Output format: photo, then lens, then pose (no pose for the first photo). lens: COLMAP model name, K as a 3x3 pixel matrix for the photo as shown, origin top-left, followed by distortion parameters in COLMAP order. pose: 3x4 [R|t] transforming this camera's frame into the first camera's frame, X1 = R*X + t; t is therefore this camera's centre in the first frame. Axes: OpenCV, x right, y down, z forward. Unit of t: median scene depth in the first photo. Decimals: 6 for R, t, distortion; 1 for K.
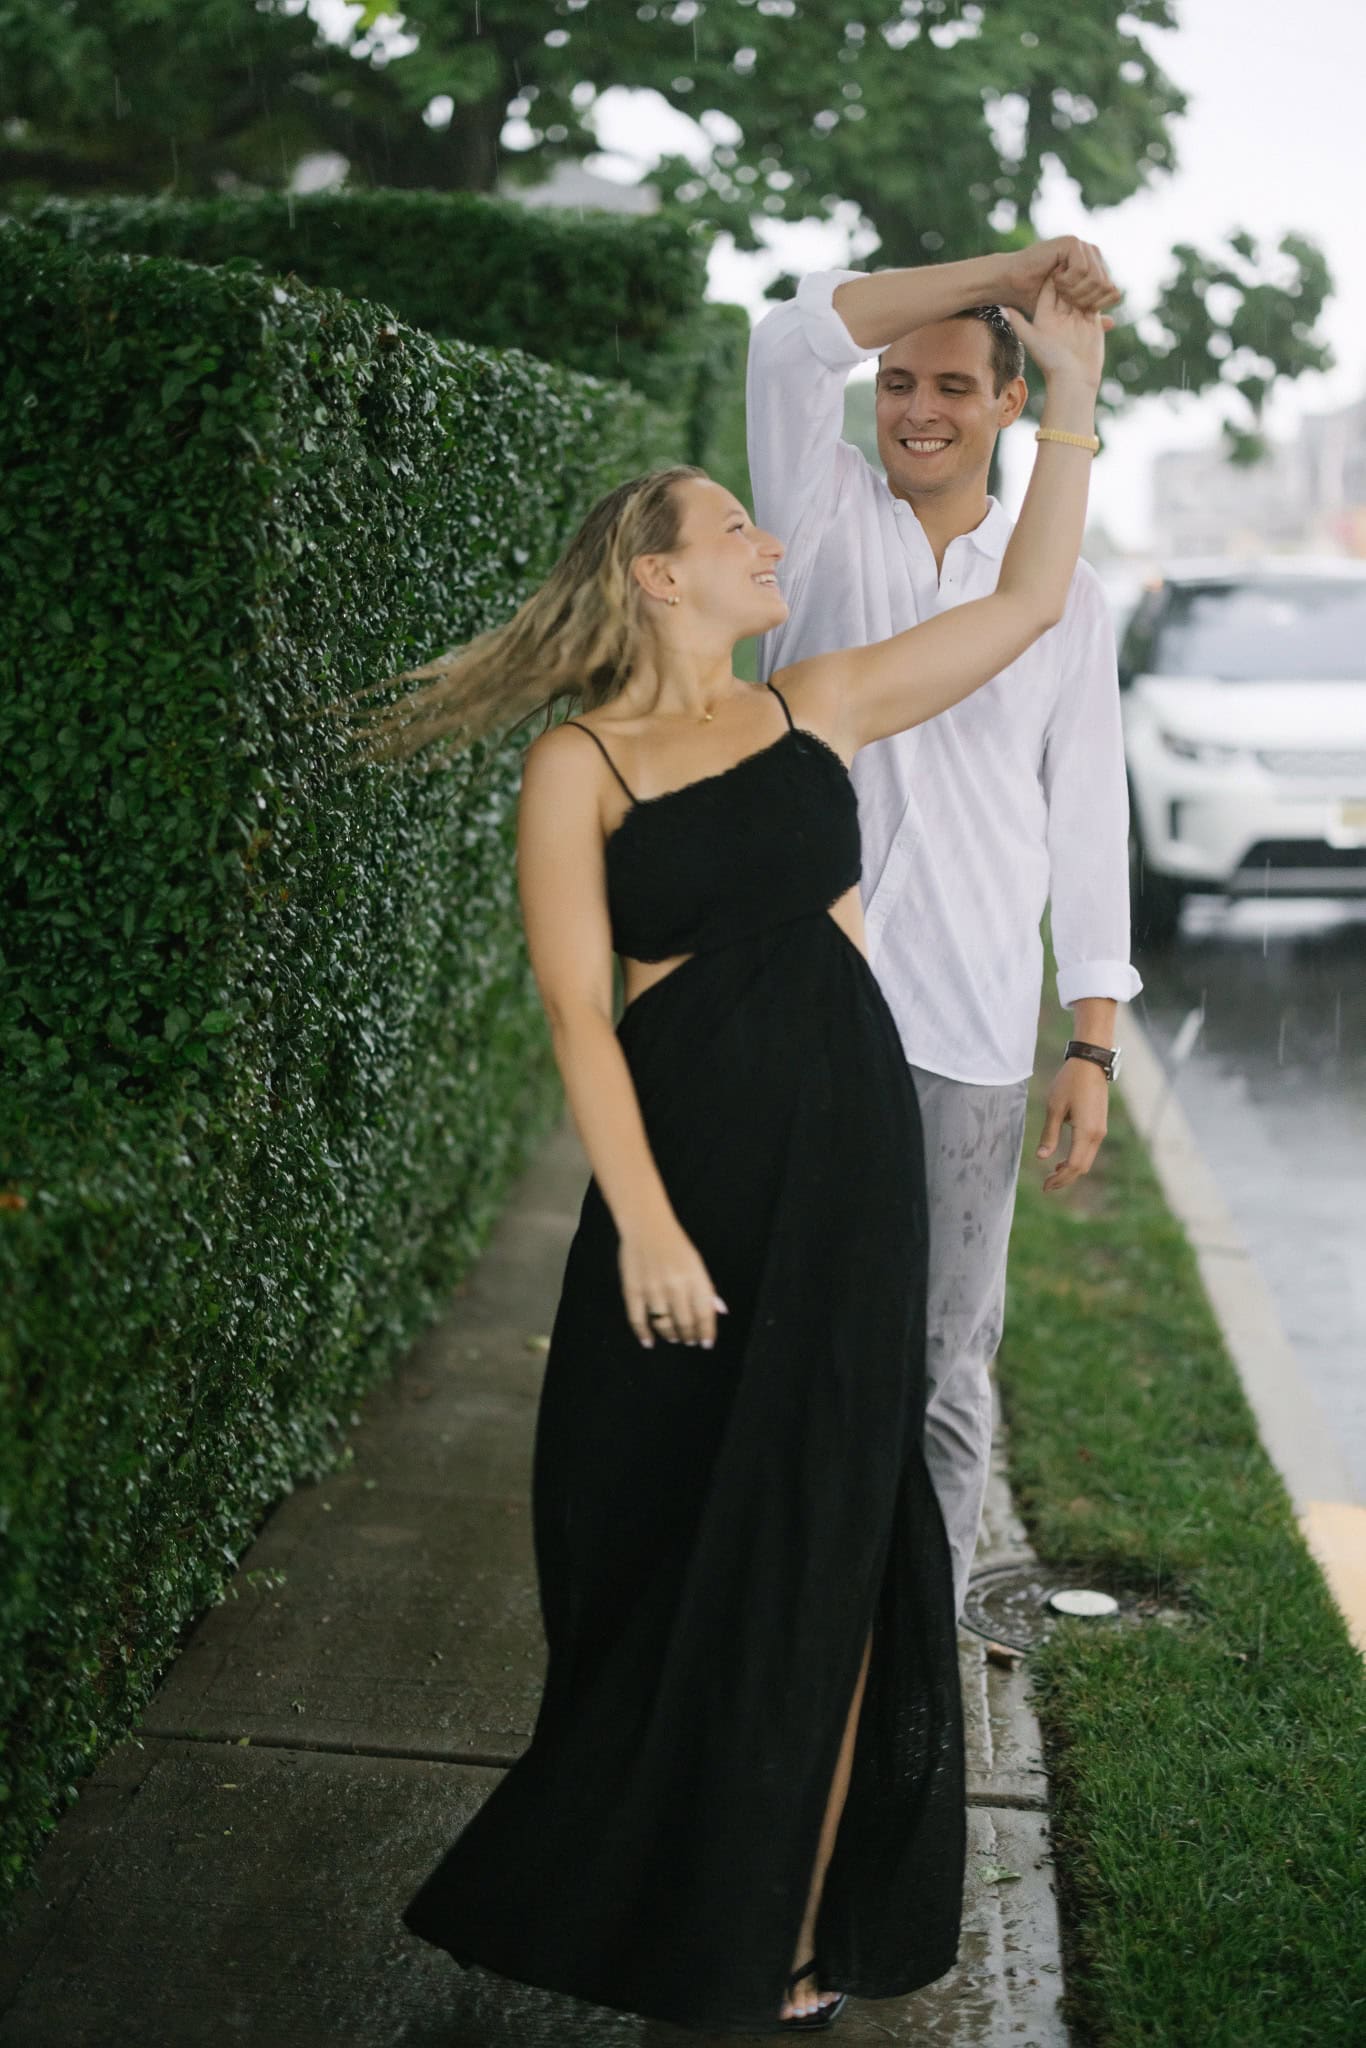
lens RADIAL K [[2945.4, 0, 681.5], [0, 2945.4, 1017.3], [0, 0, 1]] dist [0.017541, 0.000000]
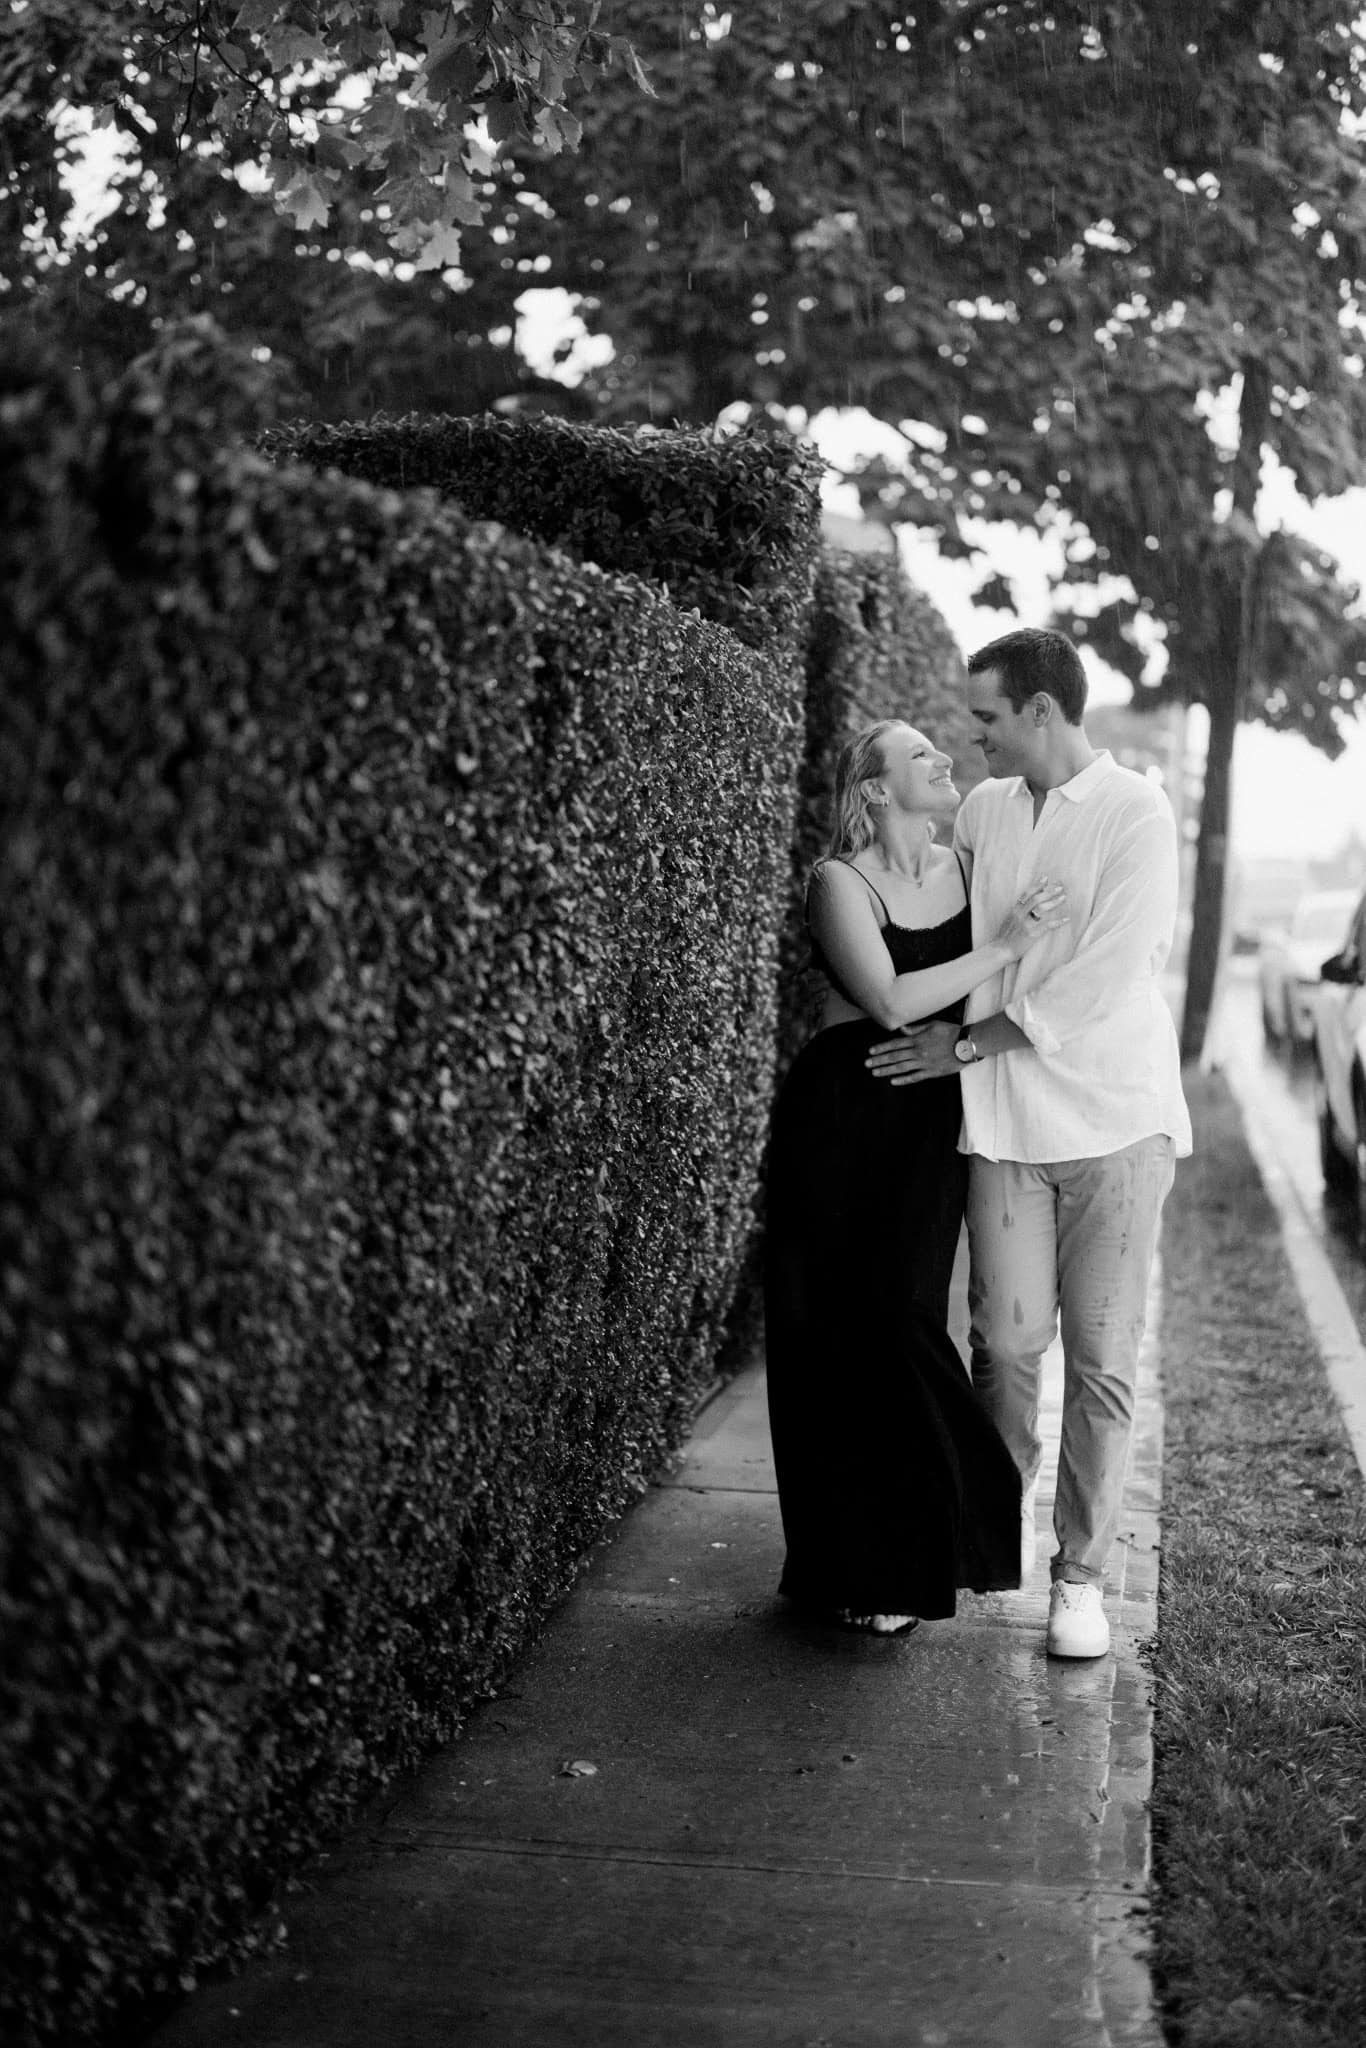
lens RADIAL K [[2945.4, 0, 687.4], [0, 2945.4, 1032.3], [0, 0, 1]] dist [0.017541, 0.000000]
pose [[0.995981, -0.026642, -0.085511, 0.058347], [0.017314, 0.993997, -0.108030, -0.000054], [0.087876, 0.106115, 0.990463, 0.200702]]
